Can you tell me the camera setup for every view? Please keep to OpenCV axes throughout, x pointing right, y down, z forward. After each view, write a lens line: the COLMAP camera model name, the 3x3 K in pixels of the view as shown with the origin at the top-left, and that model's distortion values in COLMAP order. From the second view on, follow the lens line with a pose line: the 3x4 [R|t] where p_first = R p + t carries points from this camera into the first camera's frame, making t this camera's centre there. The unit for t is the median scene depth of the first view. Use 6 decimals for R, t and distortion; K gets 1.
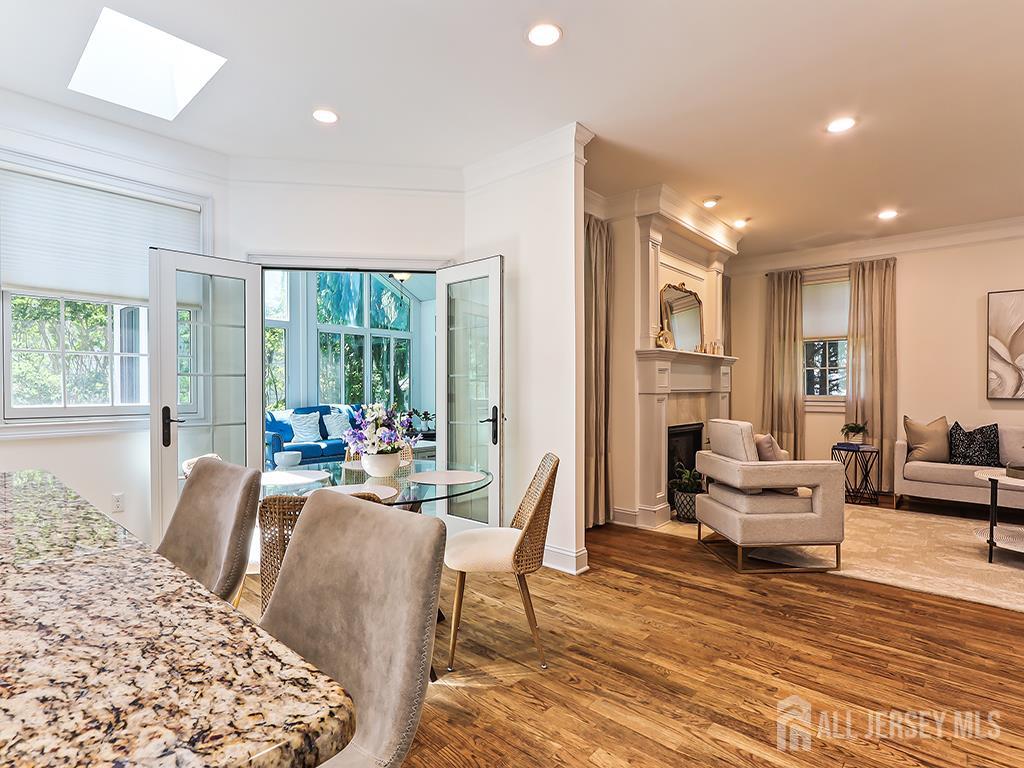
lens RADIAL K [[526.8, 0, 506.4], [0, 526.8, 389.5], [0, 0, 1]] dist [-0.005833, 0.003882]
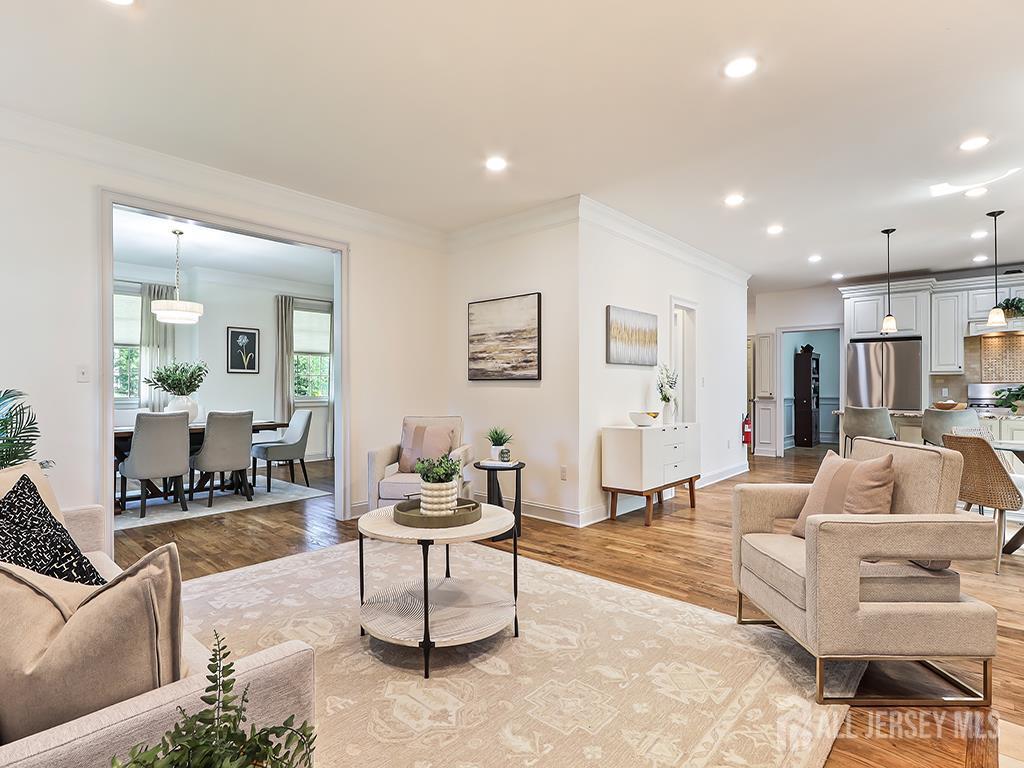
lens RADIAL K [[526.8, 0, 512.4], [0, 526.8, 384.7], [0, 0, 1]] dist [-0.005833, 0.003882]
pose [[-0.999970, 0.000036, 0.007800, 1.141610], [0.000066, 0.999992, 0.003948, -0.013691], [-0.007800, 0.003948, -0.999962, 2.114518]]
